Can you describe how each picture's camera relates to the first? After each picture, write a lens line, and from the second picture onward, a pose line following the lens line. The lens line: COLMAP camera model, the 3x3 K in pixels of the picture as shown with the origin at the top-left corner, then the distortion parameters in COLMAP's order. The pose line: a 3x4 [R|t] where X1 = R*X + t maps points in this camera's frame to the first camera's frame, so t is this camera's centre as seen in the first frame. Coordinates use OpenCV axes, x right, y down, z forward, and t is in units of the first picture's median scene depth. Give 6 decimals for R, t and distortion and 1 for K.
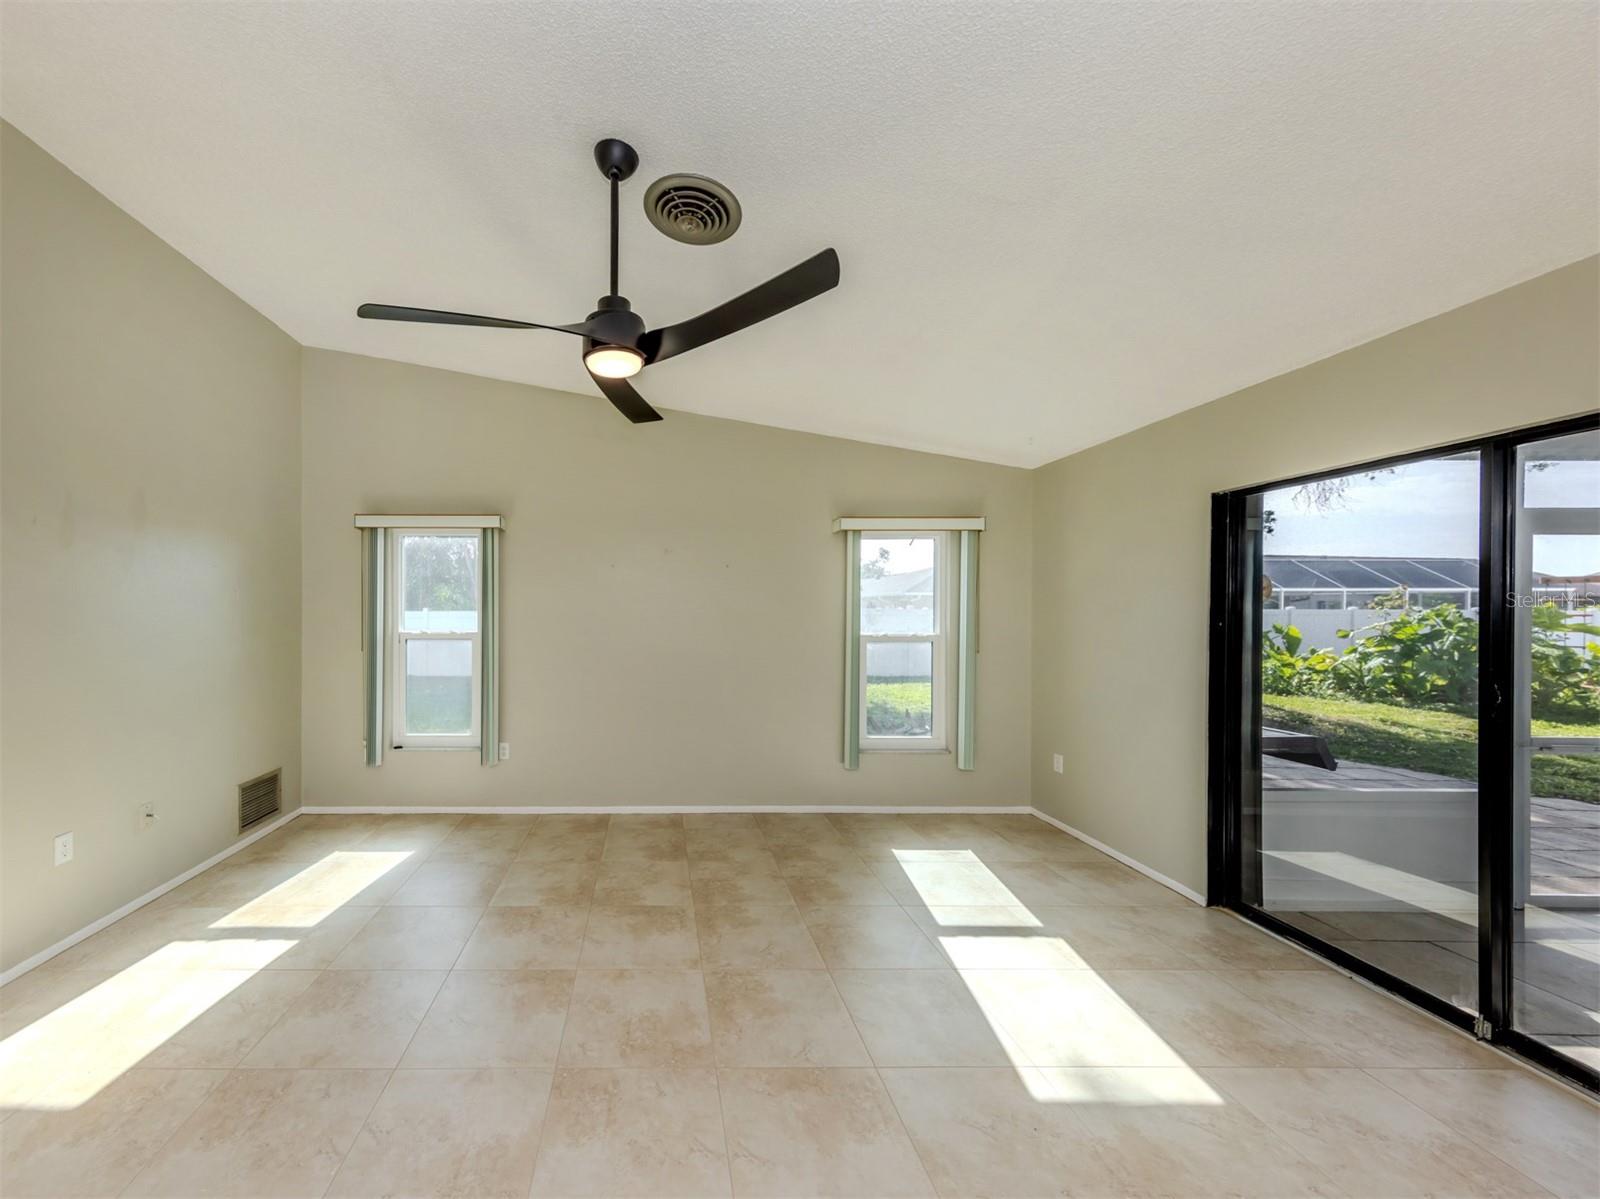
lens RADIAL K [[596.9, 0, 639.0], [0, 596.9, 606.4], [0, 0, 1]] dist [0.007646, -0.000362]
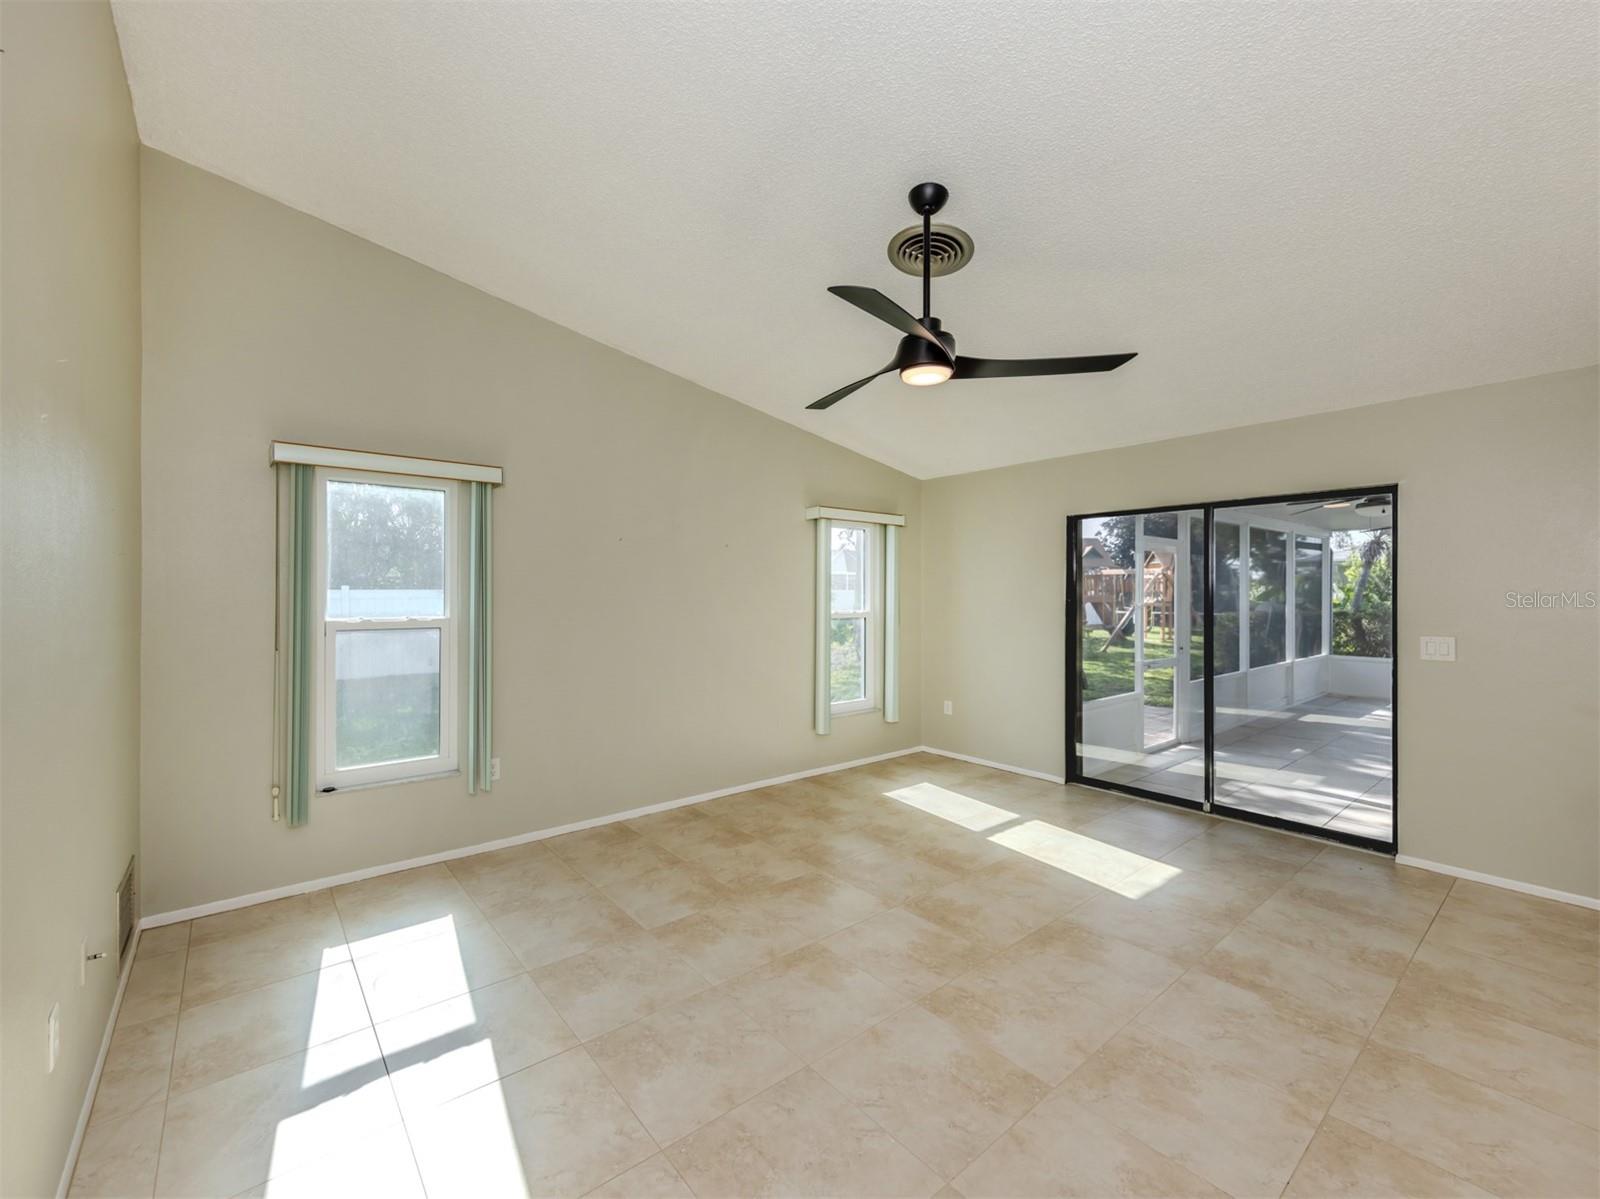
lens RADIAL K [[675.3, 0, 770.0], [0, 675.3, 592.8], [0, 0, 1]] dist [0.008438, -0.000553]
pose [[0.782070, 0.000266, 0.623191, -0.528577], [-0.005842, 0.999959, 0.006905, 0.002384], [-0.623163, -0.009041, 0.782039, 0.090513]]
